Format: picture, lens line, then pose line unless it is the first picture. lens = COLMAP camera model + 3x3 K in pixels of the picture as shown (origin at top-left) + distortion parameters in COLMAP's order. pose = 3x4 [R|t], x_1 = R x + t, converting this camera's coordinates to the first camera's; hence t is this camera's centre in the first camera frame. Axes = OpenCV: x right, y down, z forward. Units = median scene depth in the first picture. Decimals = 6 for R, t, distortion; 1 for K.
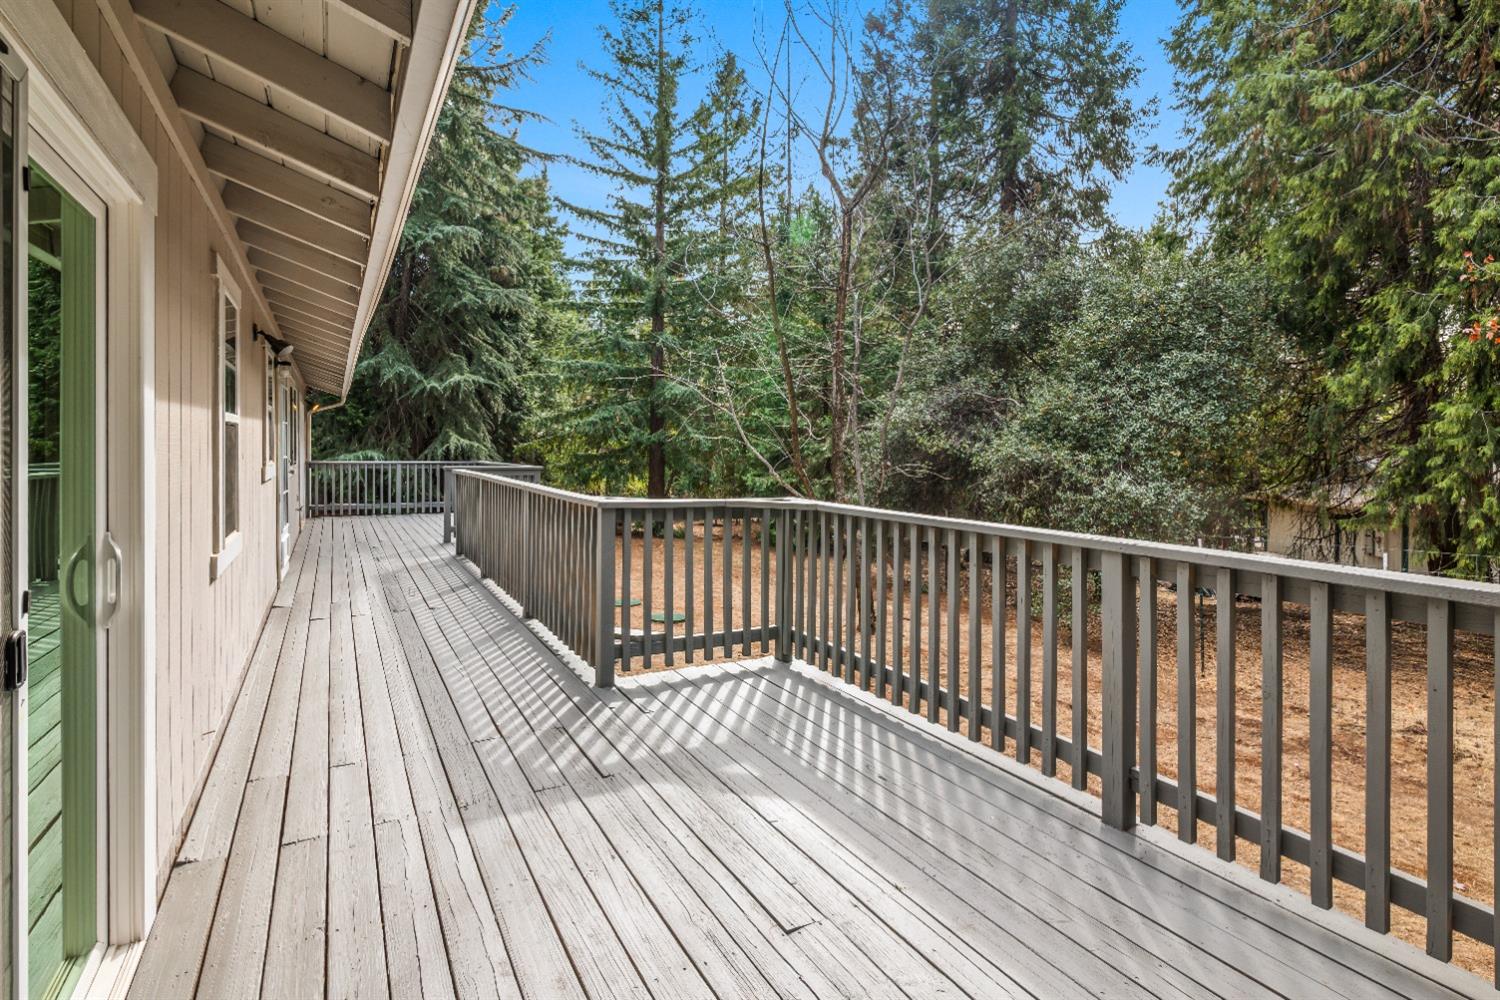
lens RADIAL K [[733.7, 0, 748.7], [0, 733.7, 448.2], [0, 0, 1]] dist [-0.003187, -0.000824]
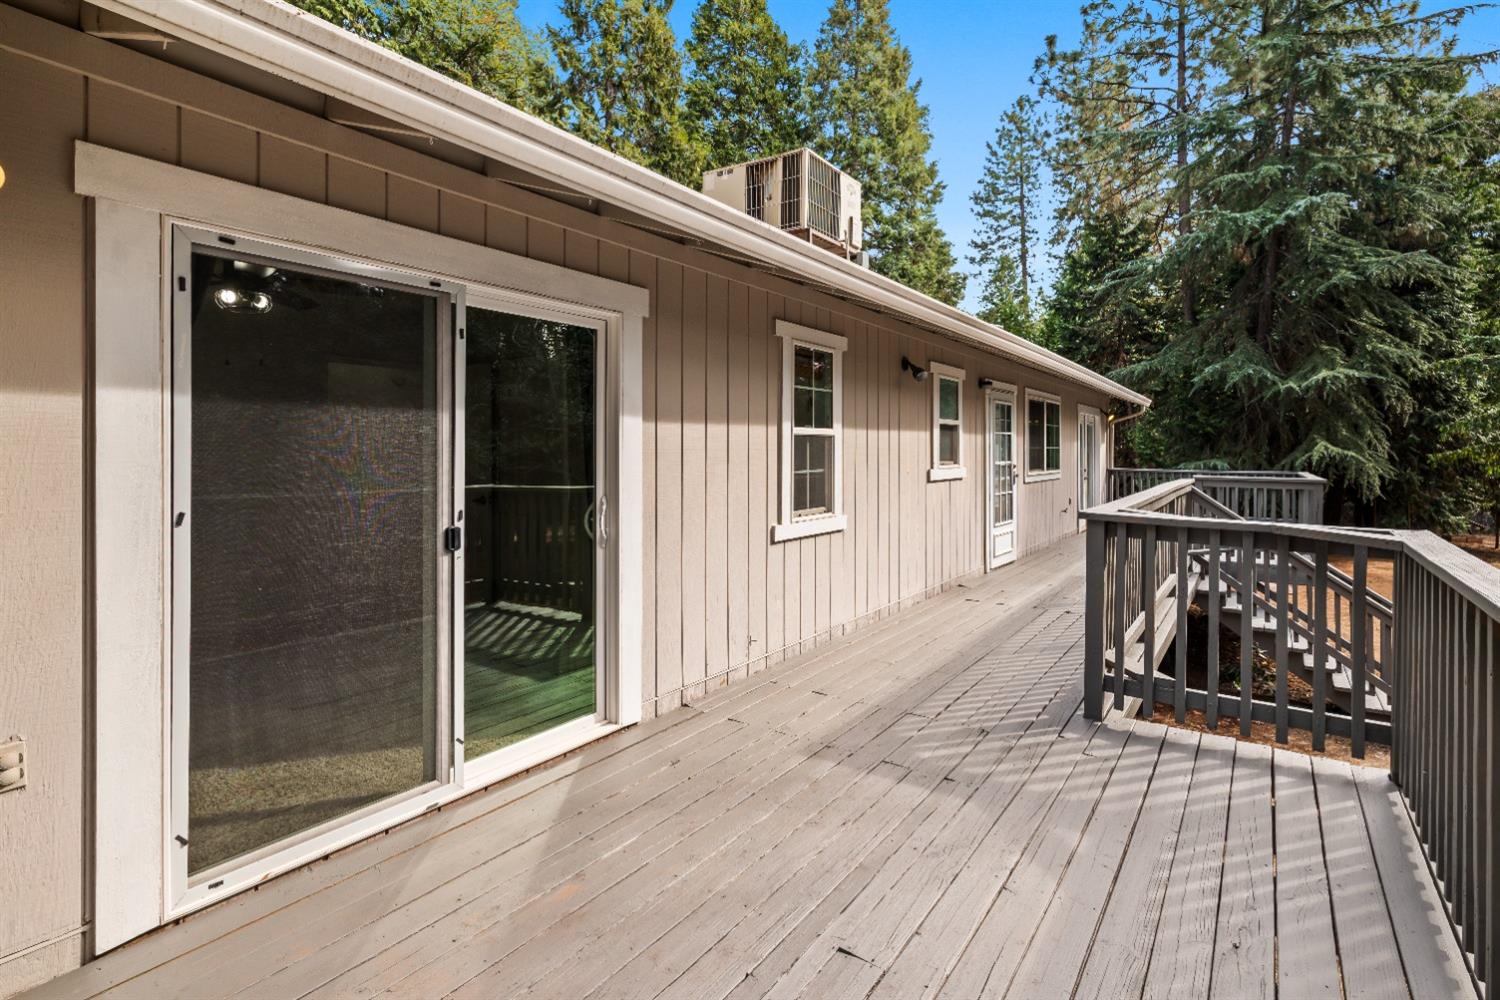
lens RADIAL K [[733.7, 0, 748.7], [0, 733.7, 448.2], [0, 0, 1]] dist [-0.003187, -0.000824]
pose [[0.426667, -0.008190, -0.904372, 0.081198], [-0.004189, 0.999930, -0.011032, 0.001132], [0.904399, 0.008496, 0.426603, 0.043463]]
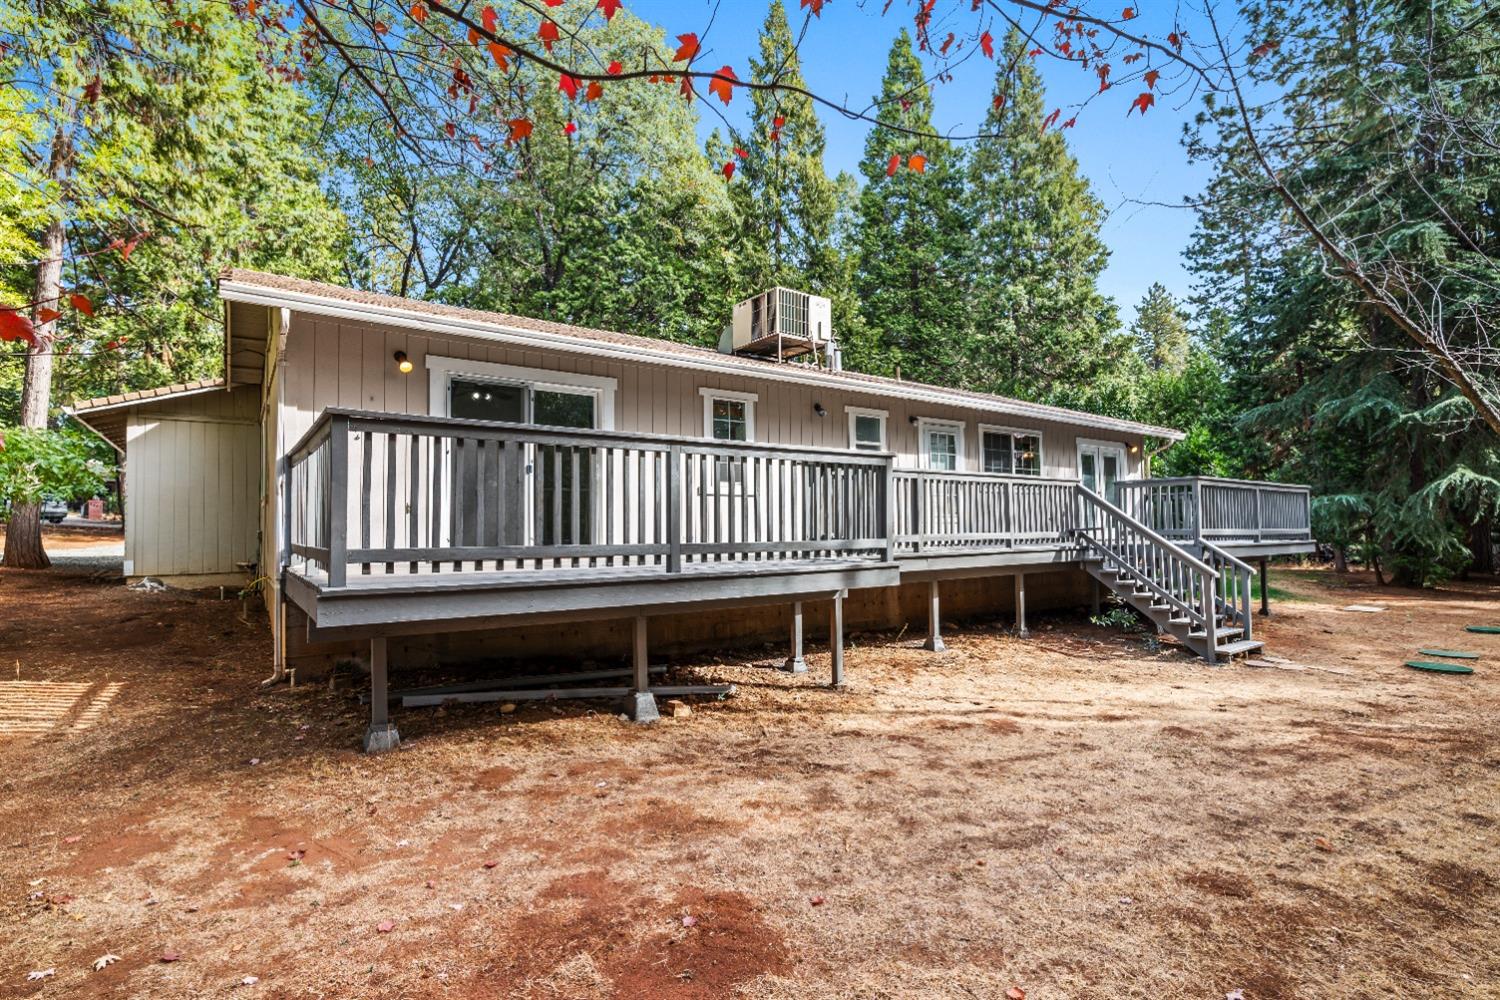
lens RADIAL K [[716.2, 0, 750.0], [0, 716.2, 500.0], [0, 0, 1]] dist [0.000428, 0.000103]
pose [[0.103829, -0.057966, -0.992905, 0.335431], [0.010264, 0.998309, -0.057209, 0.057660], [0.994542, -0.004252, 0.104248, 0.131725]]
